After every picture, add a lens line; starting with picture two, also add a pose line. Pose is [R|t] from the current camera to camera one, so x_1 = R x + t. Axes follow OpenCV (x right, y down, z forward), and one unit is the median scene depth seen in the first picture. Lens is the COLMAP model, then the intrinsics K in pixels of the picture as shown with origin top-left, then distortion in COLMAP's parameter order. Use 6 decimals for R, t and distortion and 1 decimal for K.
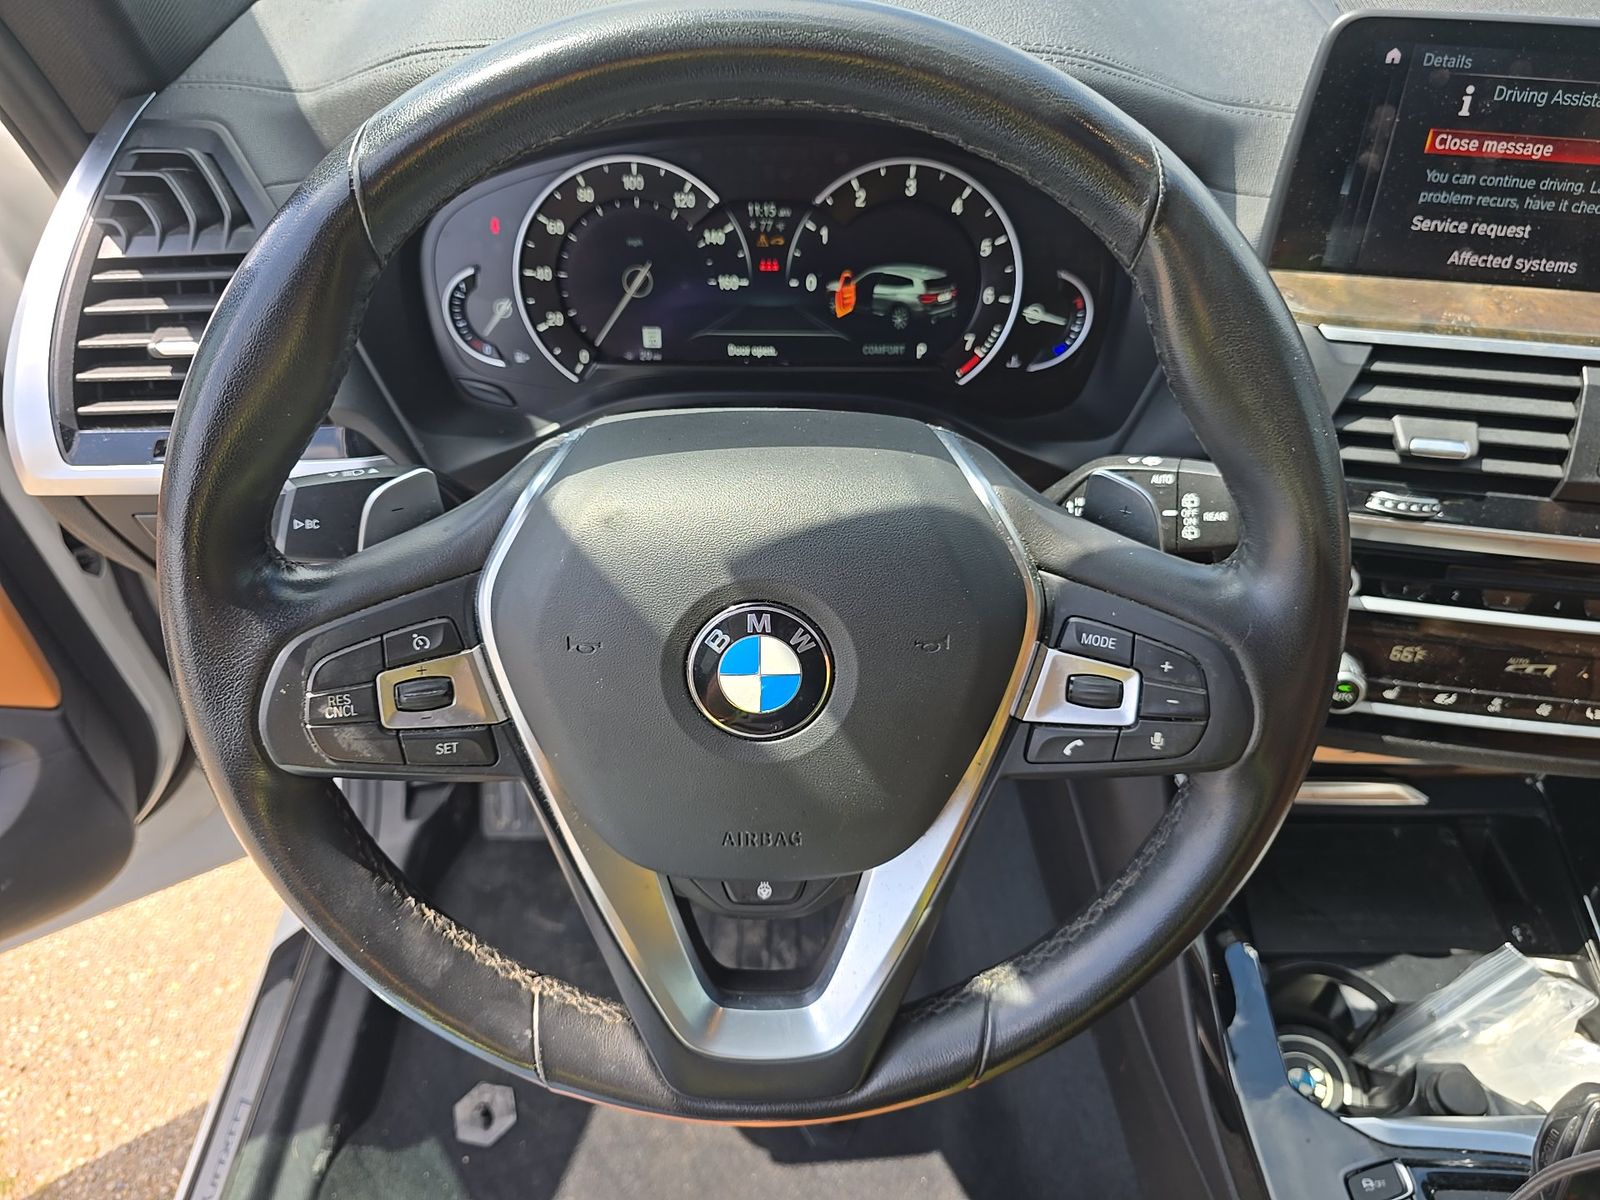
lens RADIAL K [[1093.9, 0, 820.2], [0, 1093.9, 586.0], [0, 0, 1]] dist [0.046255, -0.050616]
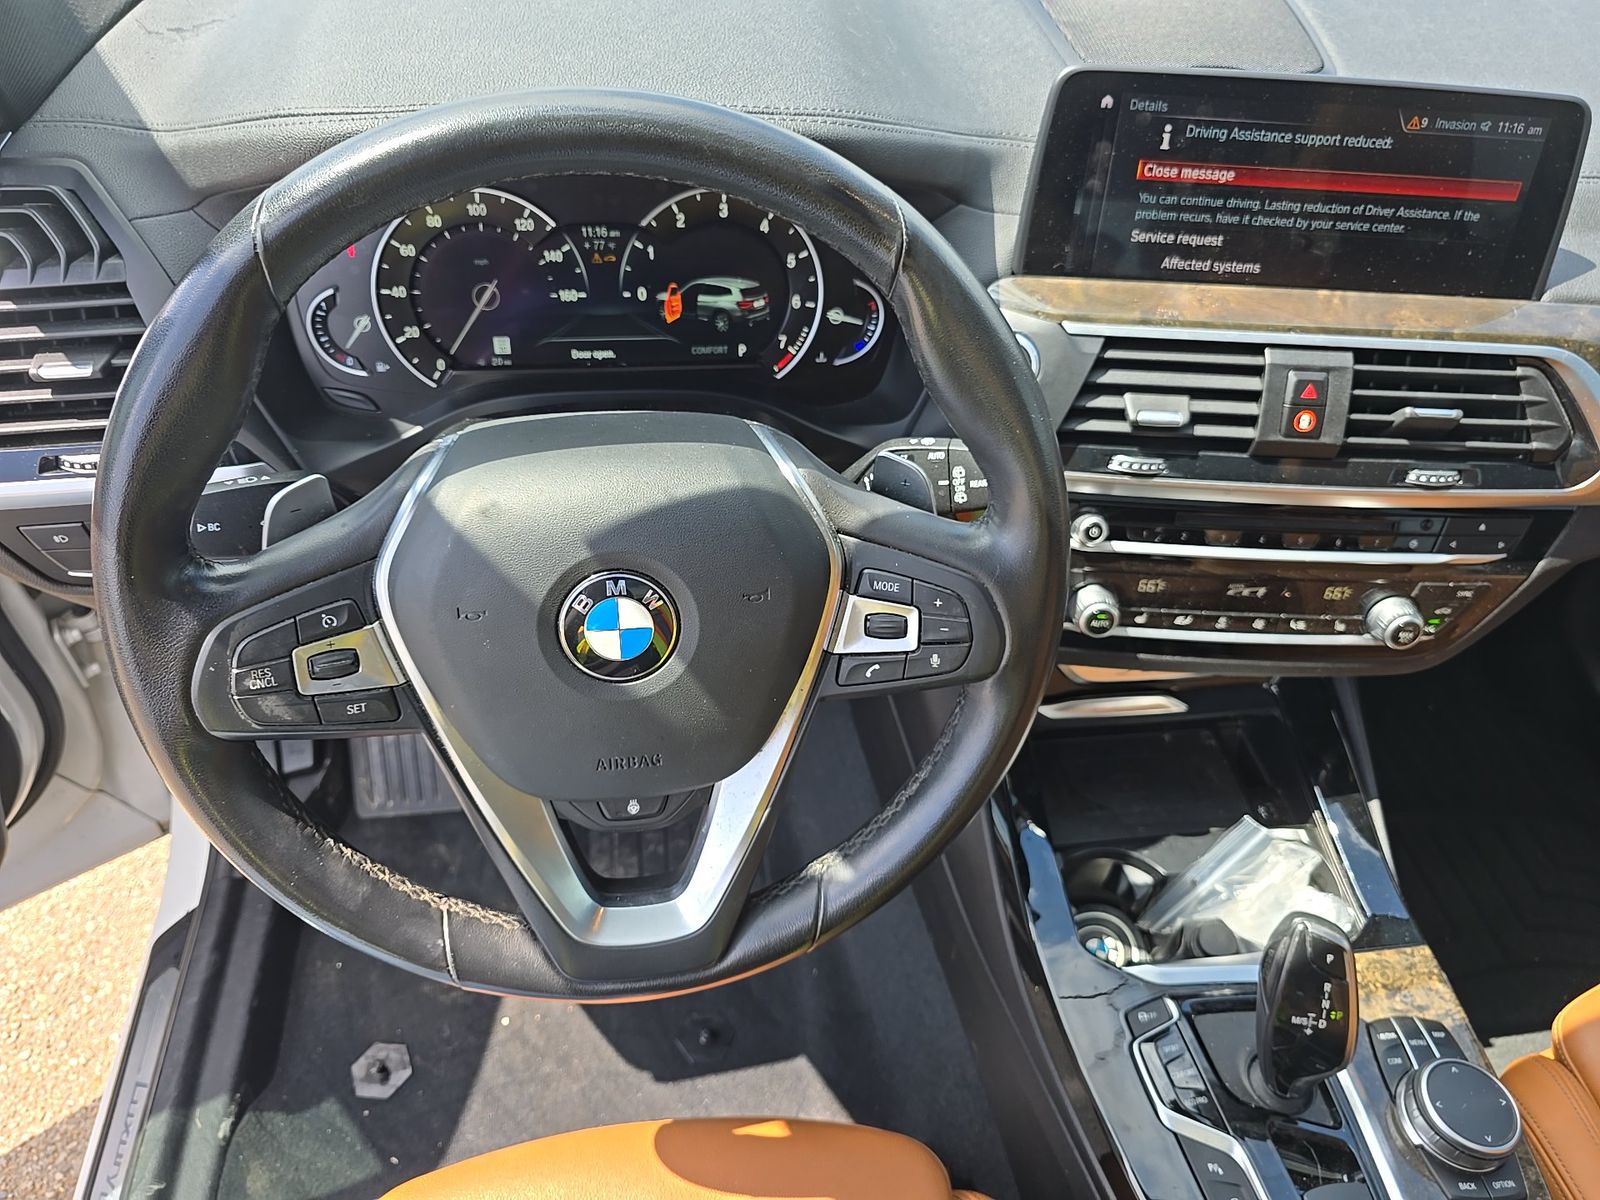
lens RADIAL K [[1093.9, 0, 820.2], [0, 1093.9, 586.0], [0, 0, 1]] dist [0.046255, -0.050616]
pose [[0.989442, -0.059976, 0.131939, 0.006626], [0.056629, 0.997975, 0.028978, 0.006162], [-0.133410, -0.021201, 0.990834, -0.181646]]
